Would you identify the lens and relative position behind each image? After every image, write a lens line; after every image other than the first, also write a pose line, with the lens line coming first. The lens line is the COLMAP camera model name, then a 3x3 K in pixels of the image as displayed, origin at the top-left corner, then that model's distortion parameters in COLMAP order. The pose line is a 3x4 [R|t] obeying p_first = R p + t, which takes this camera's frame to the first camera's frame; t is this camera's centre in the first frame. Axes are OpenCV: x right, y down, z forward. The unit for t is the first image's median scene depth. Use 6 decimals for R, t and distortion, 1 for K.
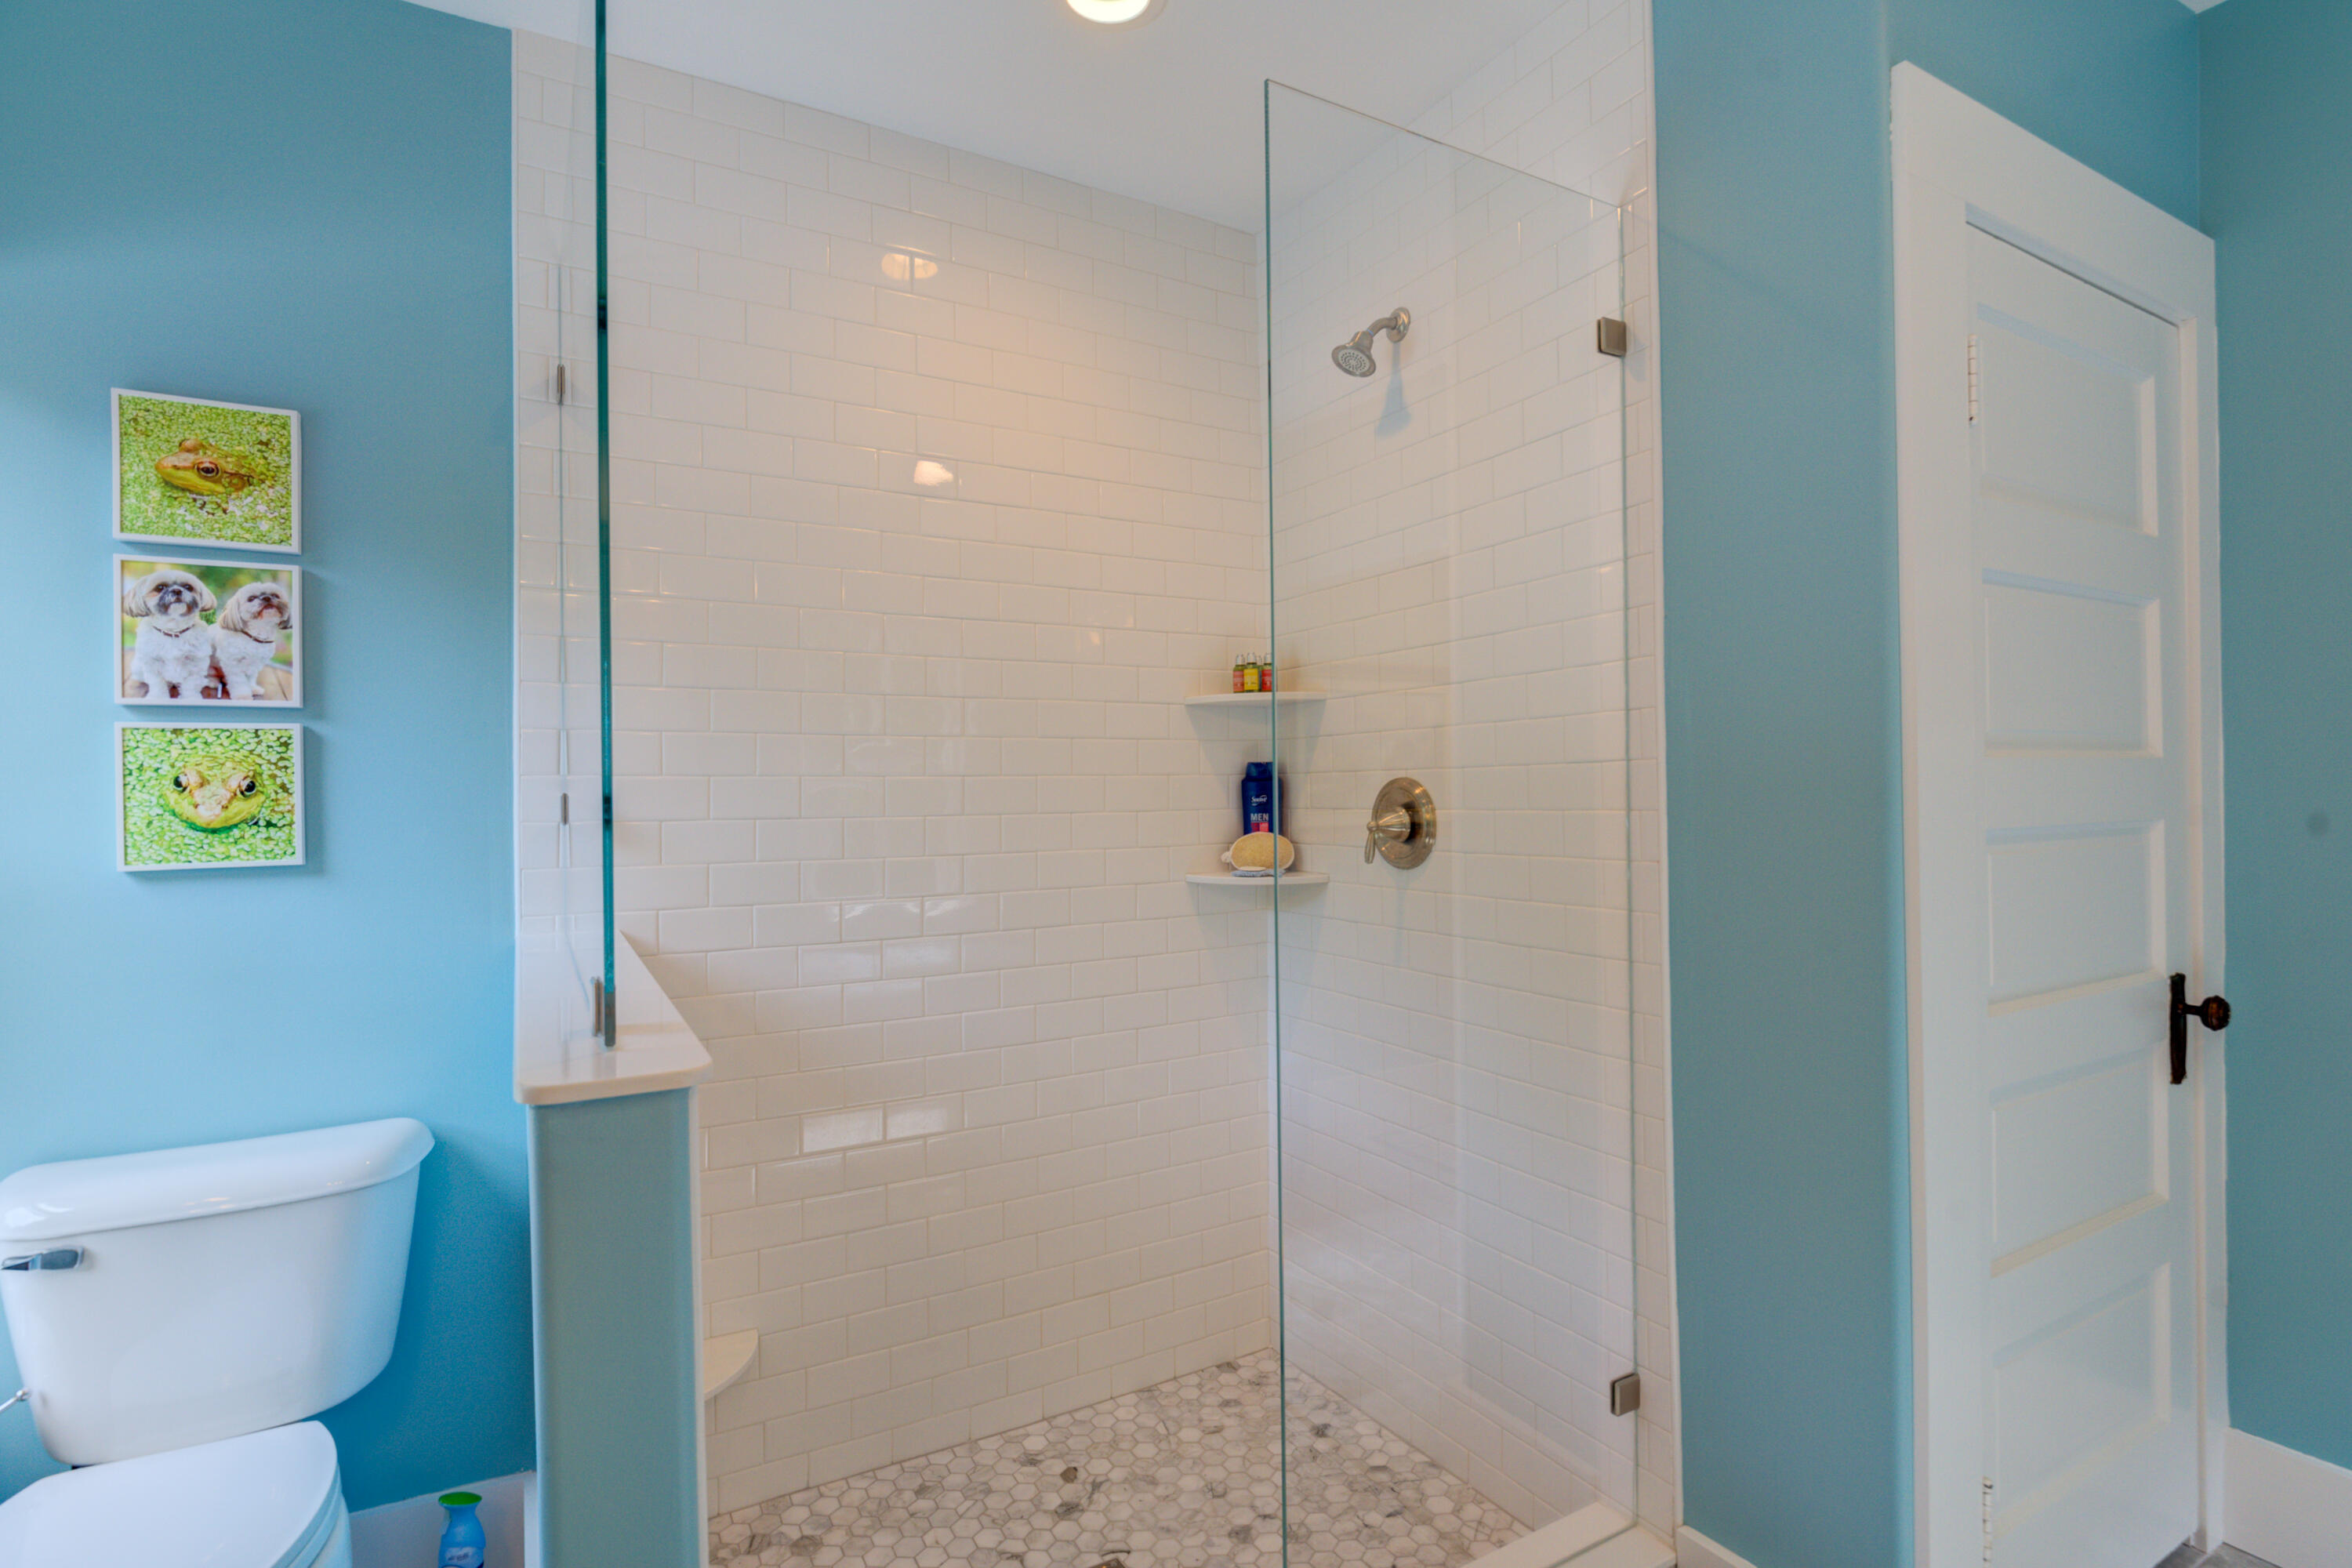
lens RADIAL K [[1146.7, 0, 1187.9], [0, 1146.7, 784.6], [0, 0, 1]] dist [-0.018575, -0.006320]
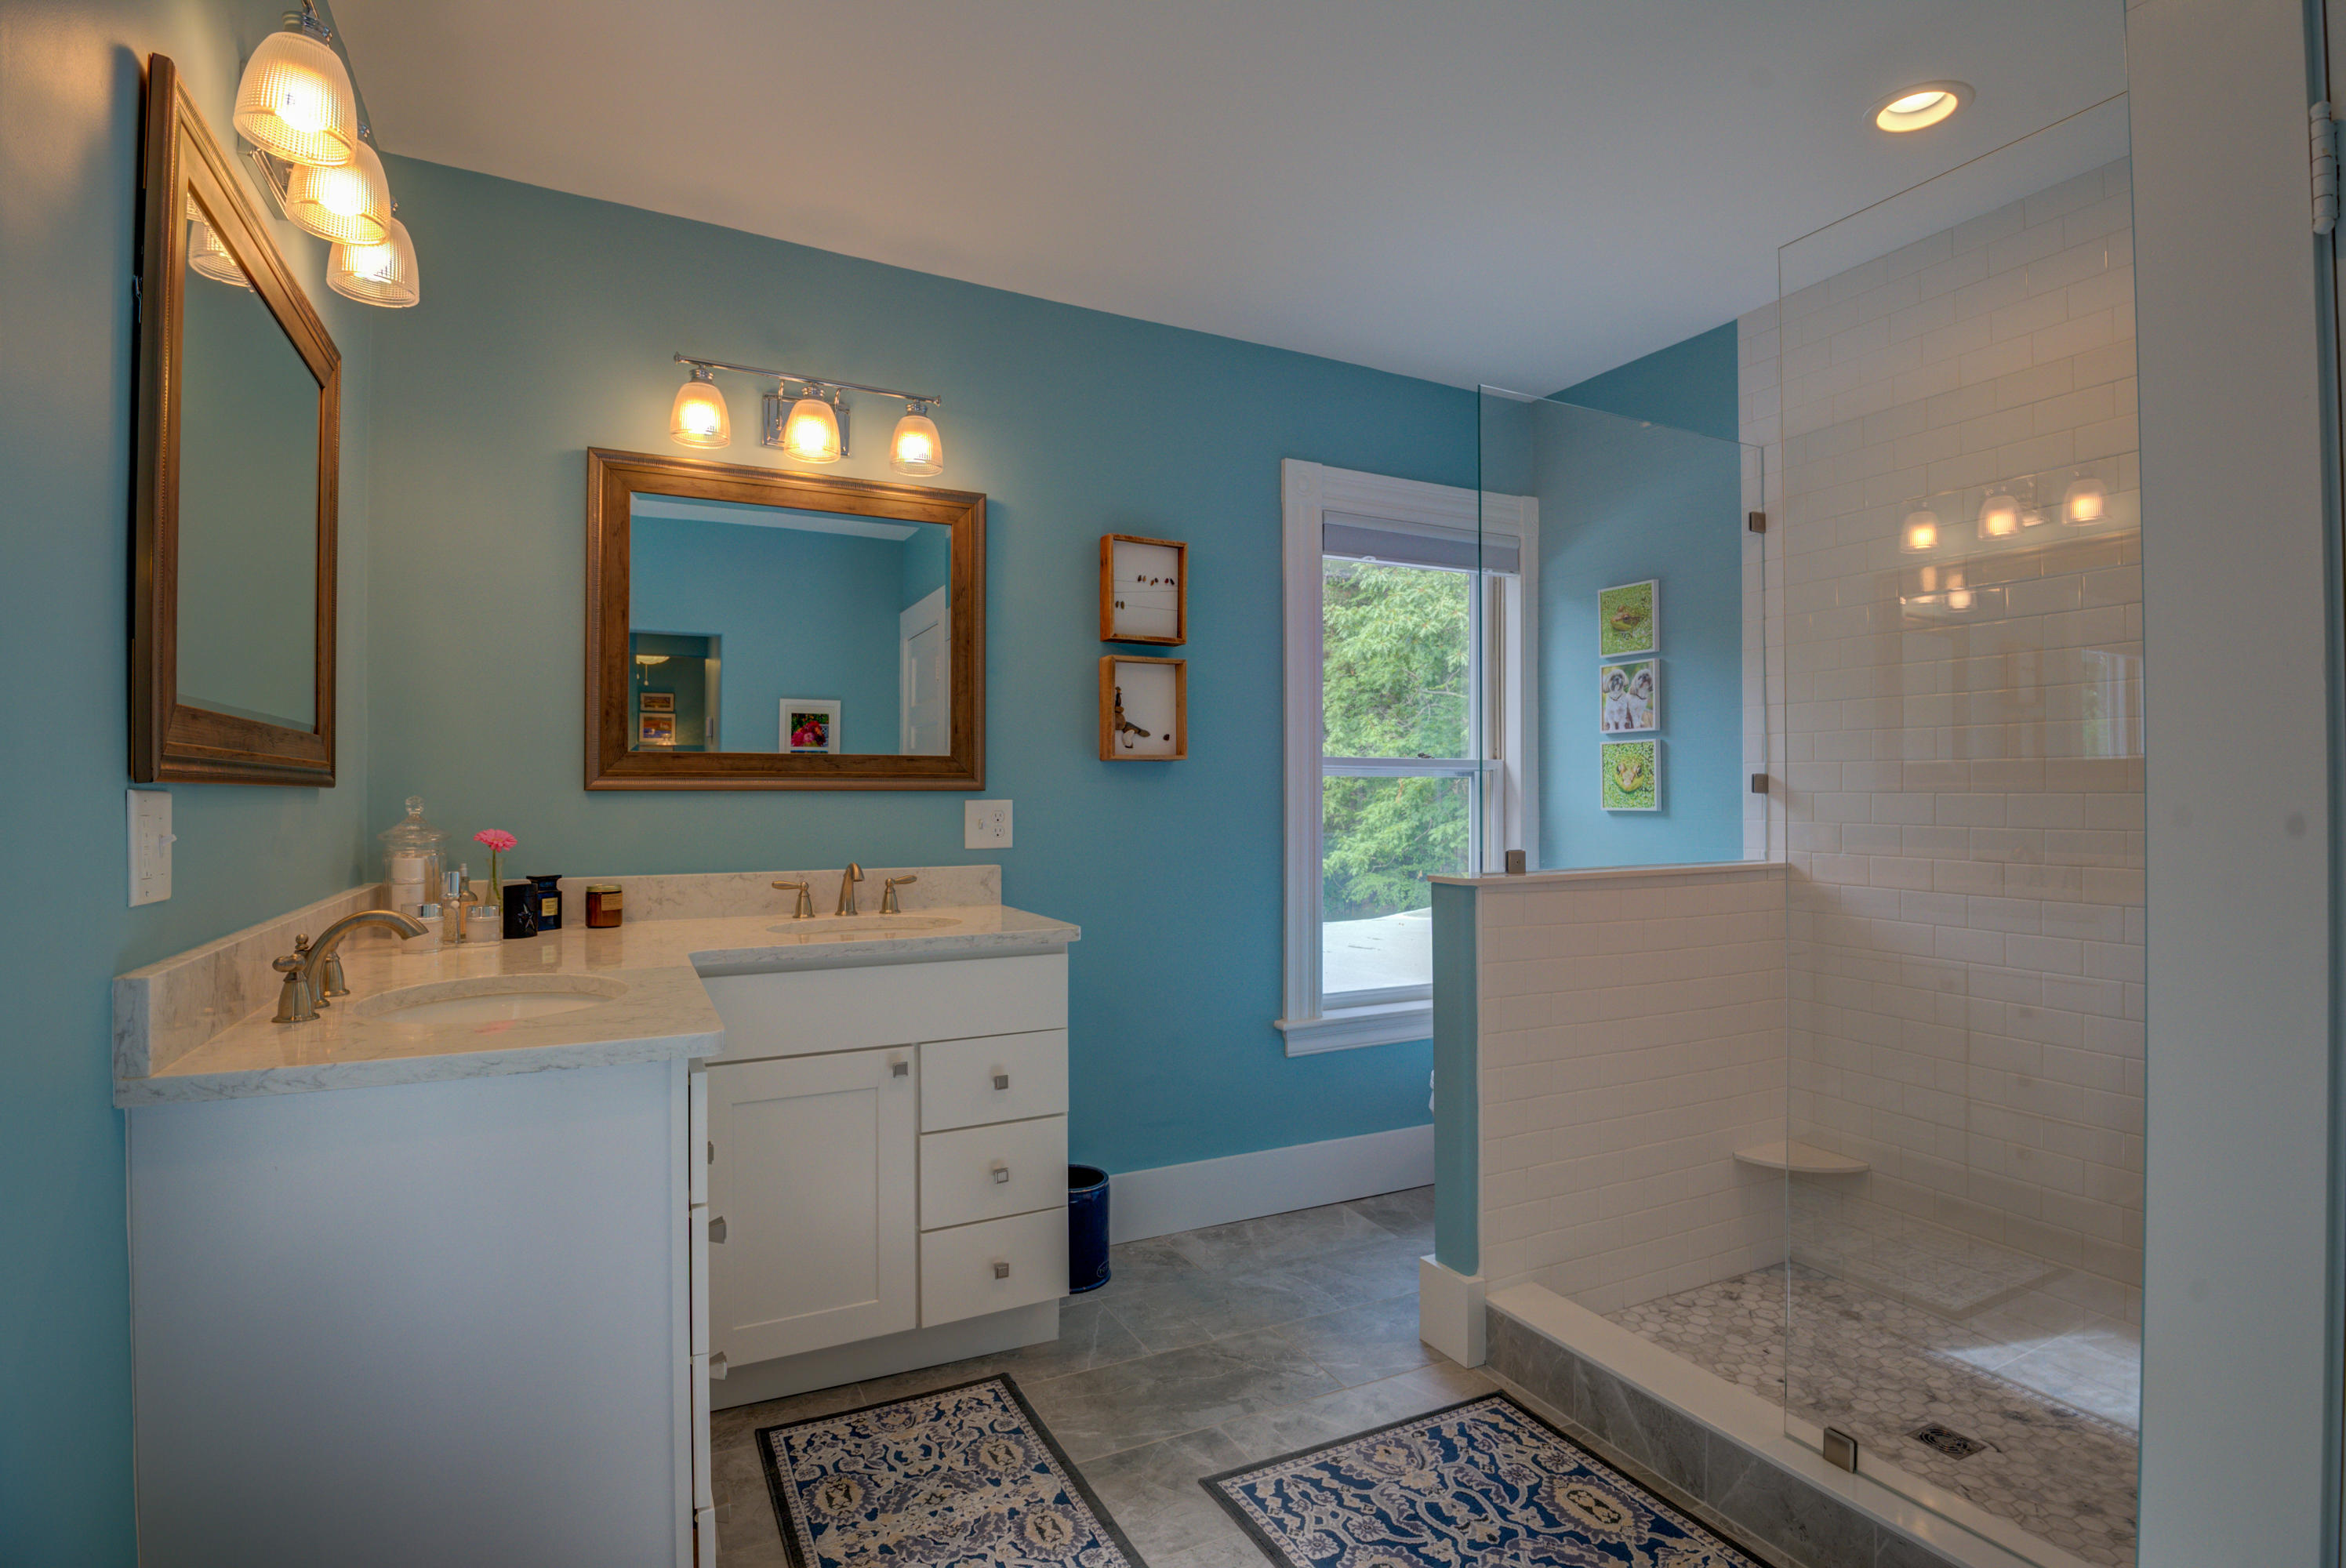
lens RADIAL K [[1143.7, 0, 1184.8], [0, 1143.7, 784.6], [0, 0, 1]] dist [-0.018575, -0.006320]
pose [[-0.058687, -0.000194, -0.998276, 1.255734], [-0.001095, 0.999999, -0.000130, 0.027080], [0.998276, 0.001085, -0.058687, 0.307348]]
